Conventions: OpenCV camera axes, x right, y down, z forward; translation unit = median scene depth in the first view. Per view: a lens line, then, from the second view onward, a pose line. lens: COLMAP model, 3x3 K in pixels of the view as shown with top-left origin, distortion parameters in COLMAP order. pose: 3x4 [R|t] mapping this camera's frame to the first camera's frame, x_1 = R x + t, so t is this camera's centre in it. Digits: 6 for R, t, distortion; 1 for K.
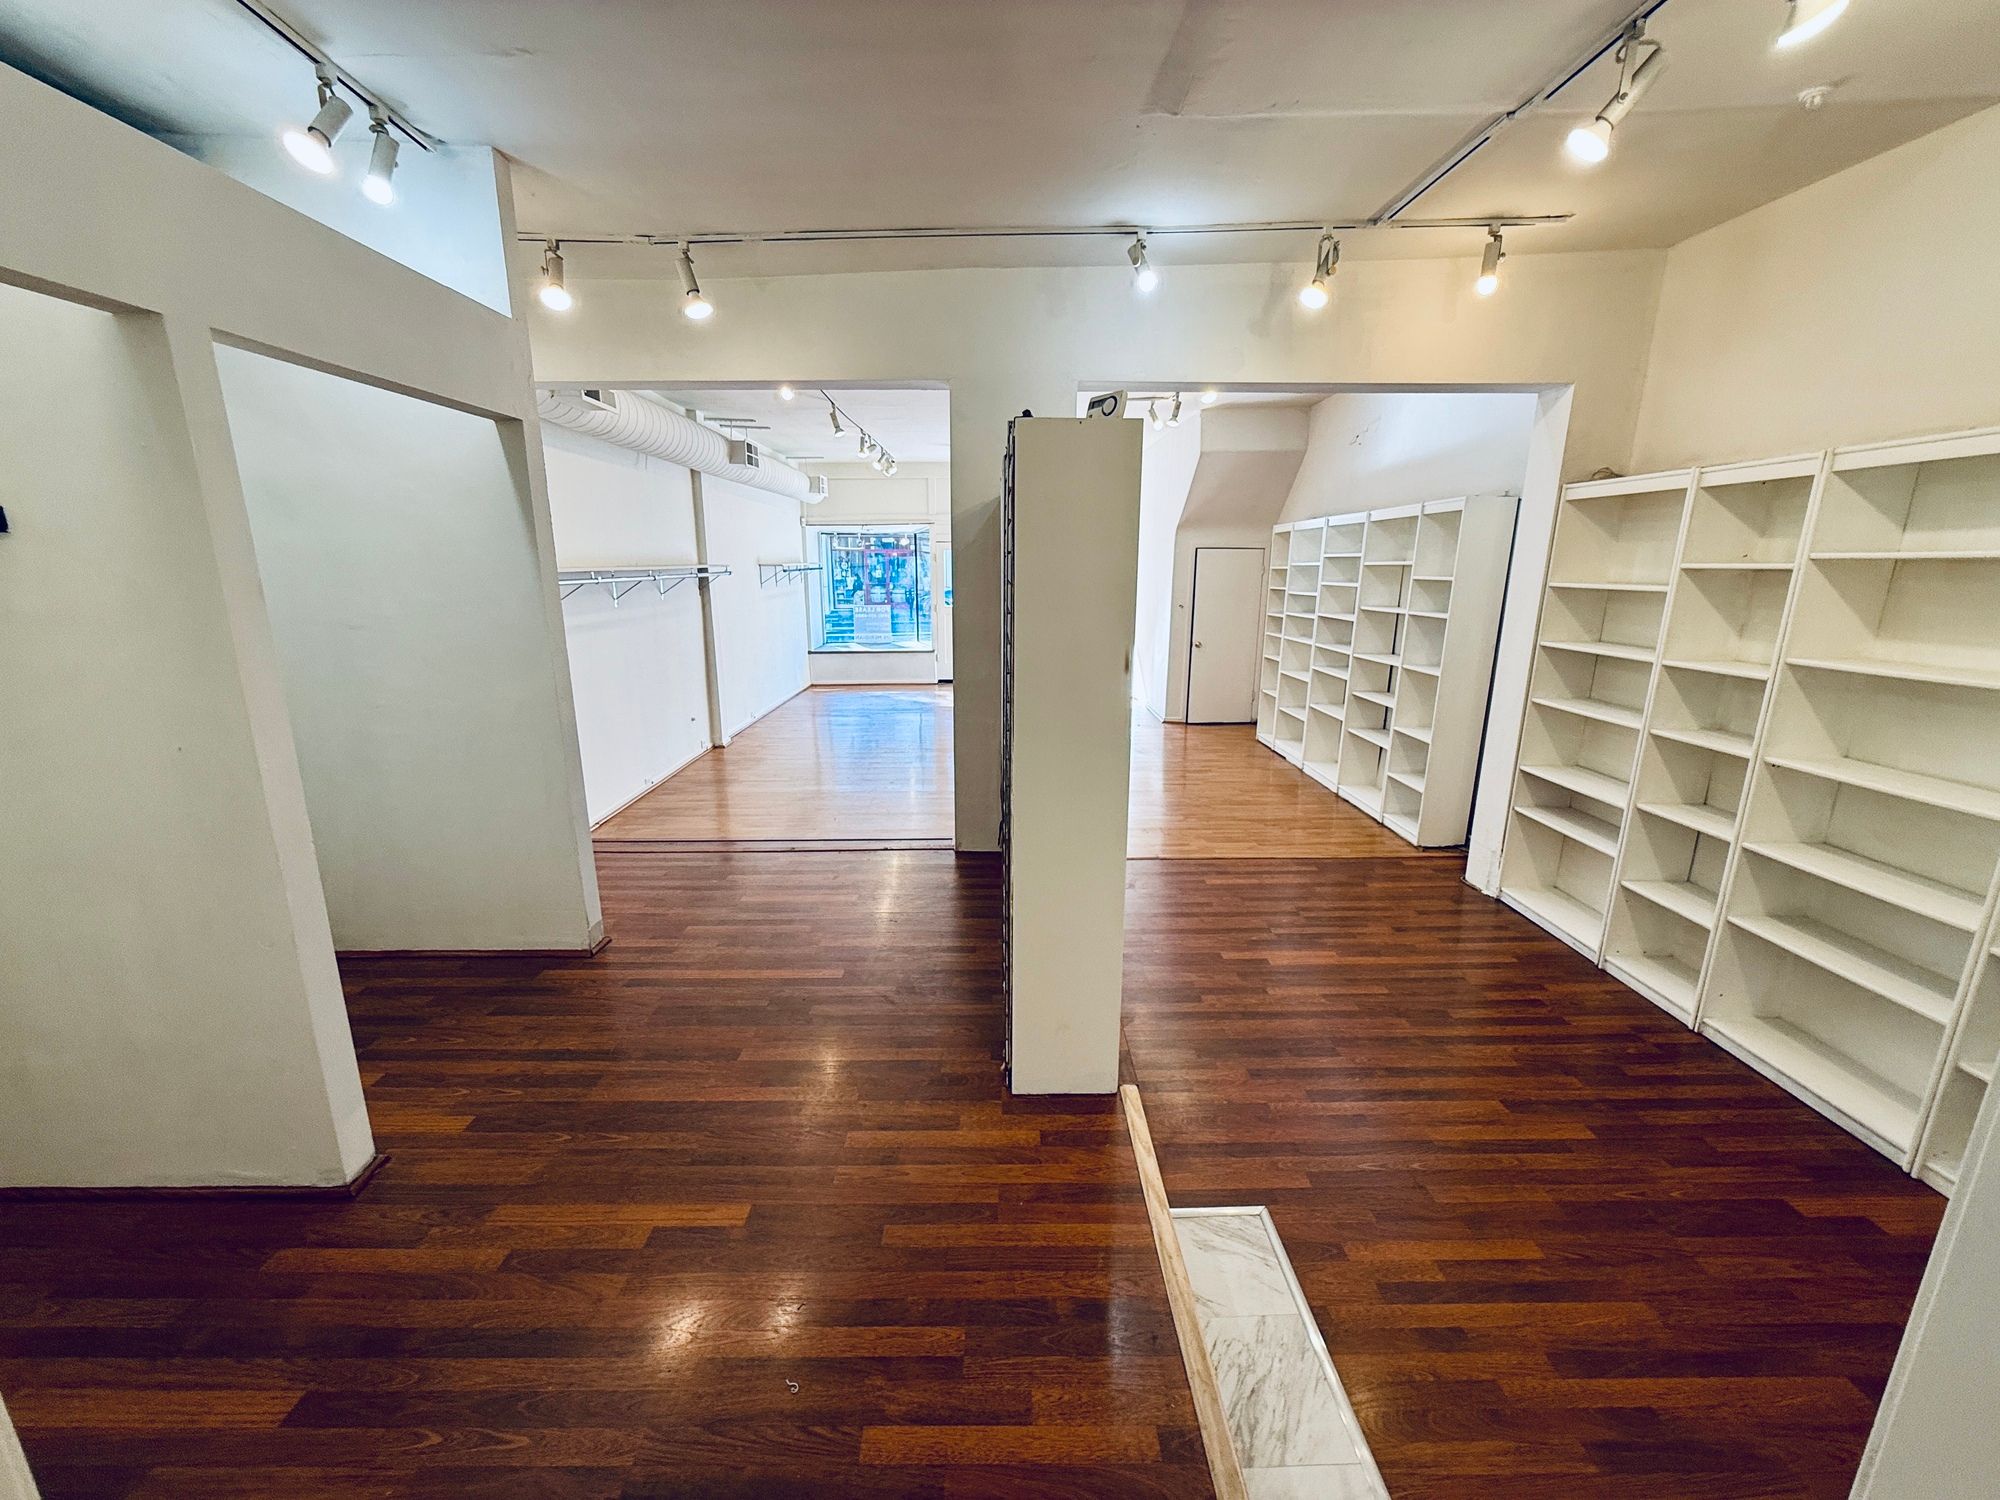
lens RADIAL K [[800.1, 0, 1001.1], [0, 800.1, 750.1], [0, 0, 1]] dist [-0.000328, 0.000348]
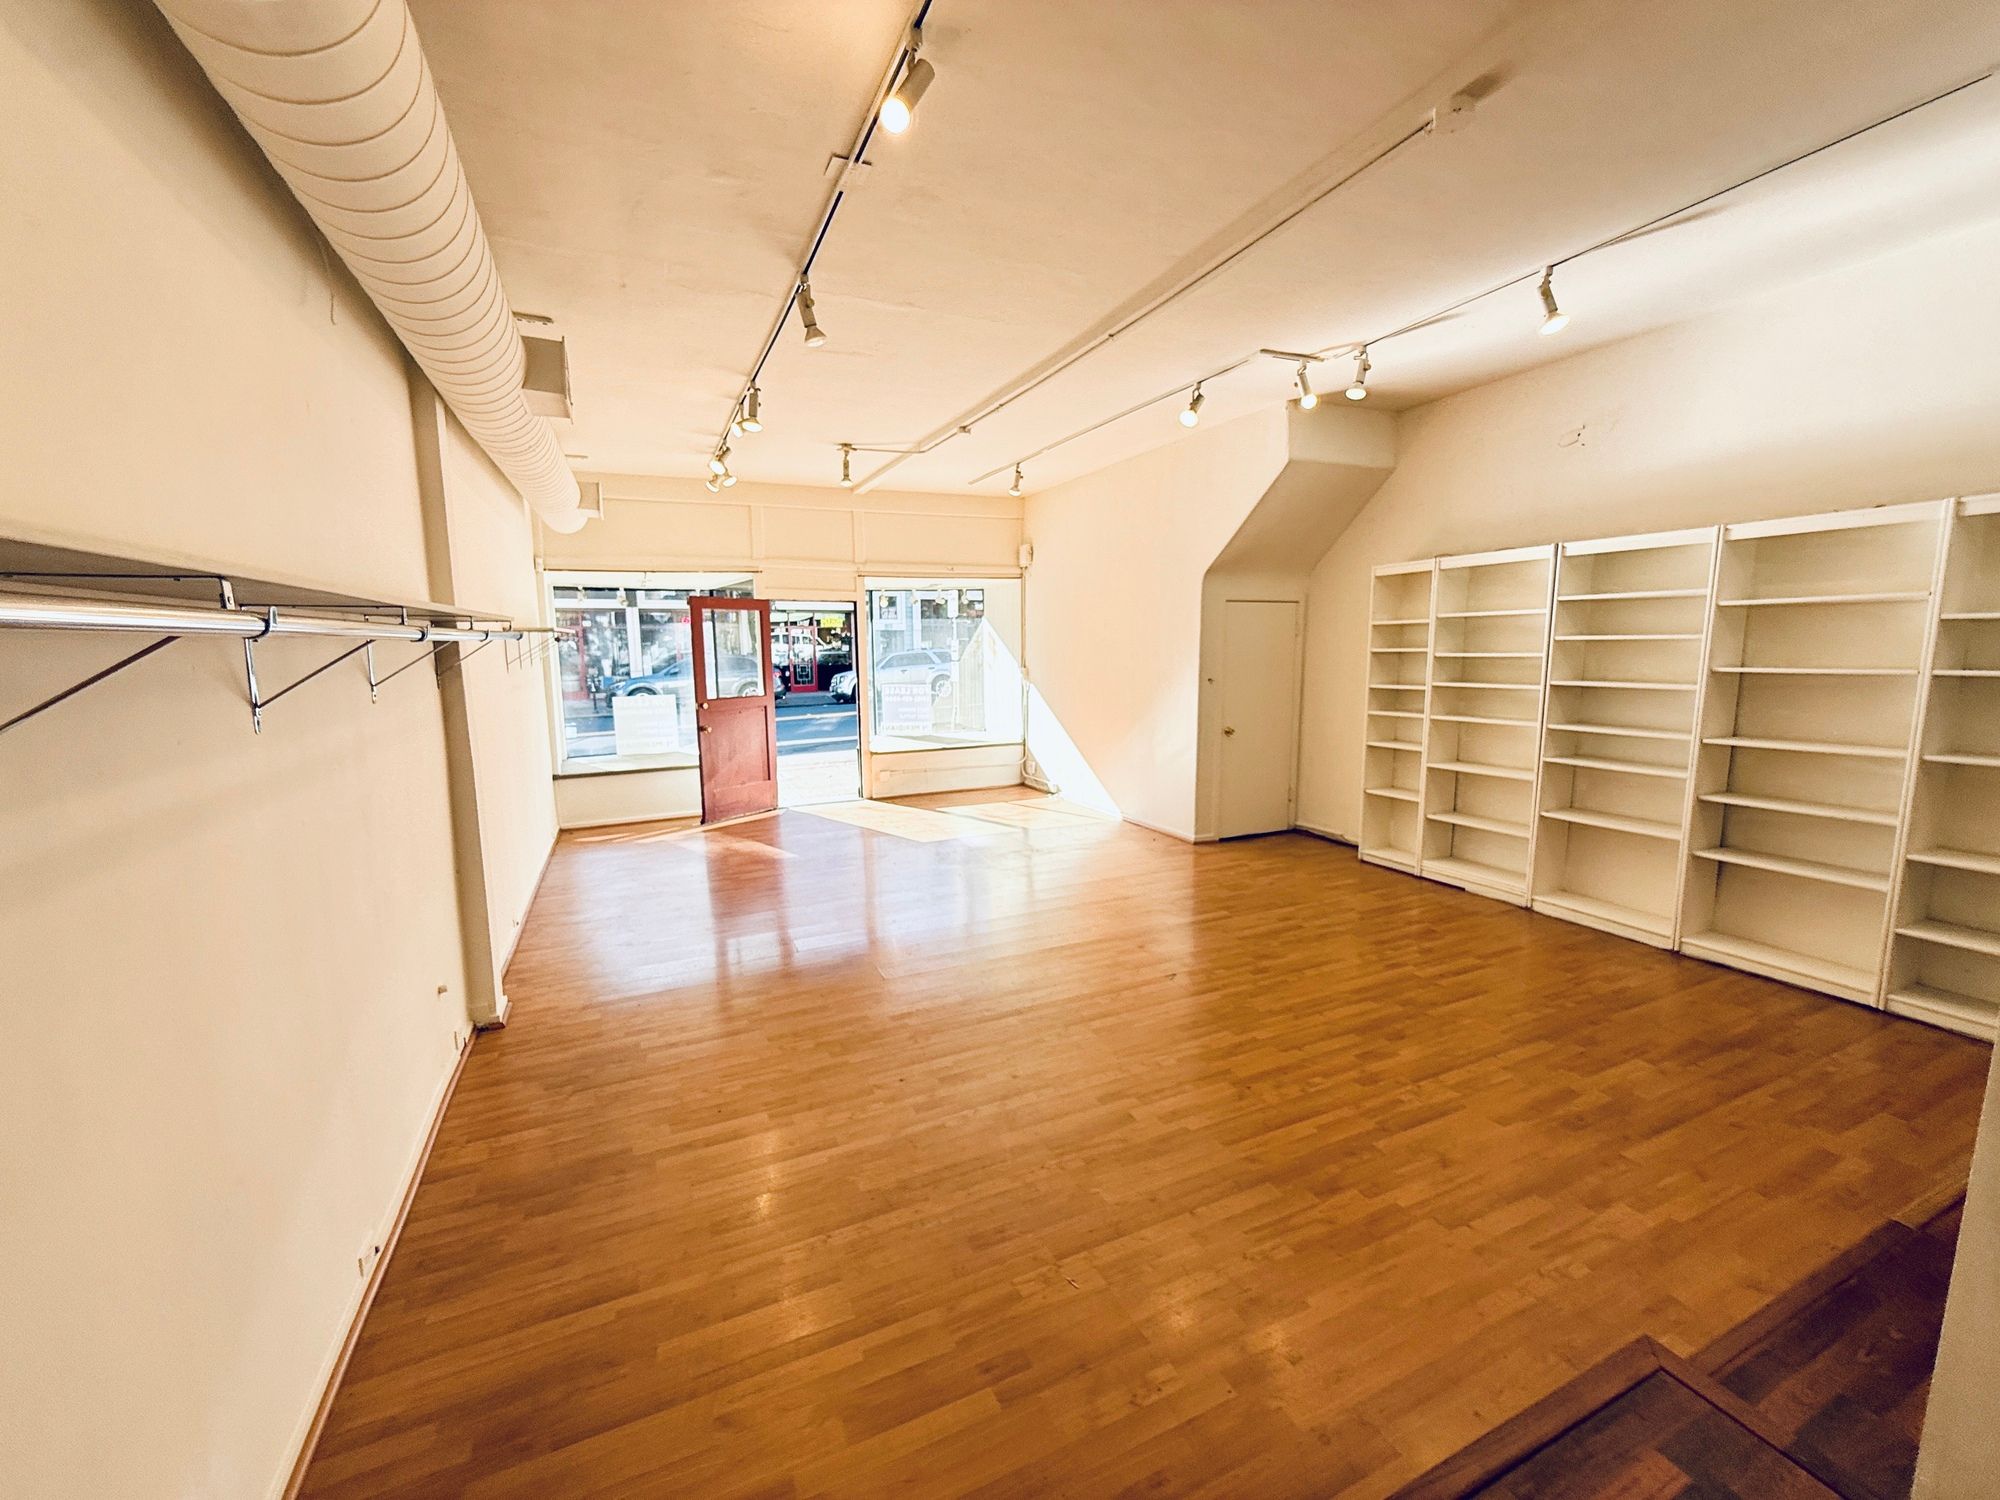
lens RADIAL K [[800.1, 0, 996.7], [0, 800.1, 744.3], [0, 0, 1]] dist [-0.000328, 0.000348]
pose [[0.911751, -0.060894, 0.406205, -0.280831], [0.104625, 0.990759, -0.086313, -0.094885], [-0.397195, 0.121195, 0.909696, 0.497737]]
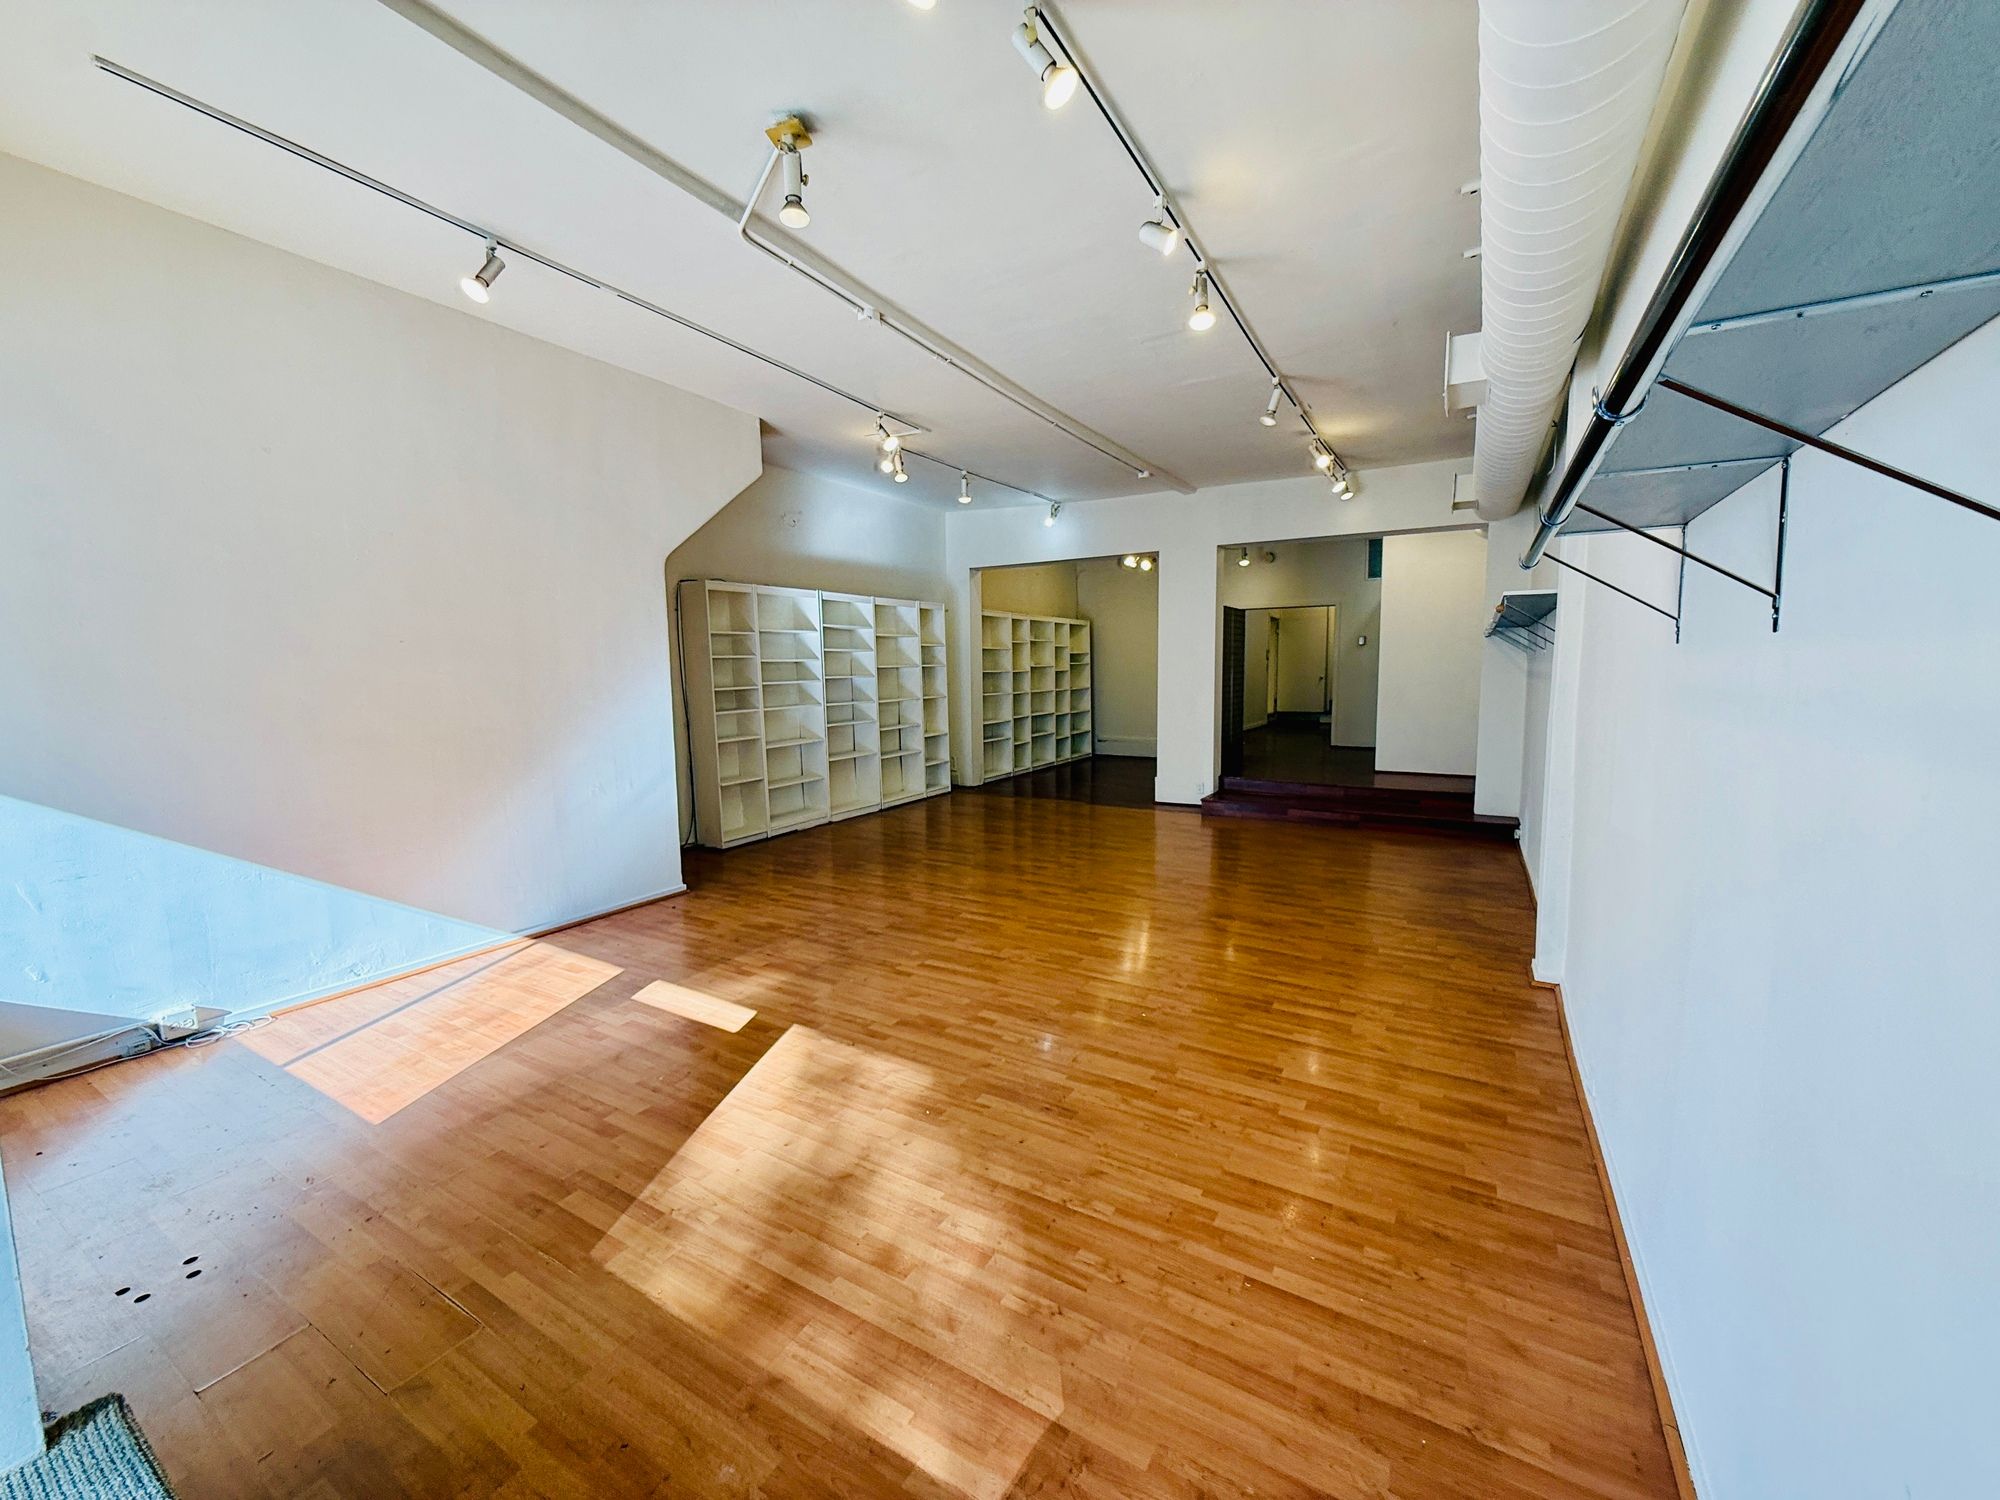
lens RADIAL K [[800.1, 0, 1002.7], [0, 800.1, 756.6], [0, 0, 1]] dist [-0.000328, 0.000348]
pose [[-0.864026, -0.049504, 0.501007, -0.323741], [0.127433, 0.941241, 0.312771, -0.340577], [-0.487052, 0.334088, -0.806949, 1.616144]]
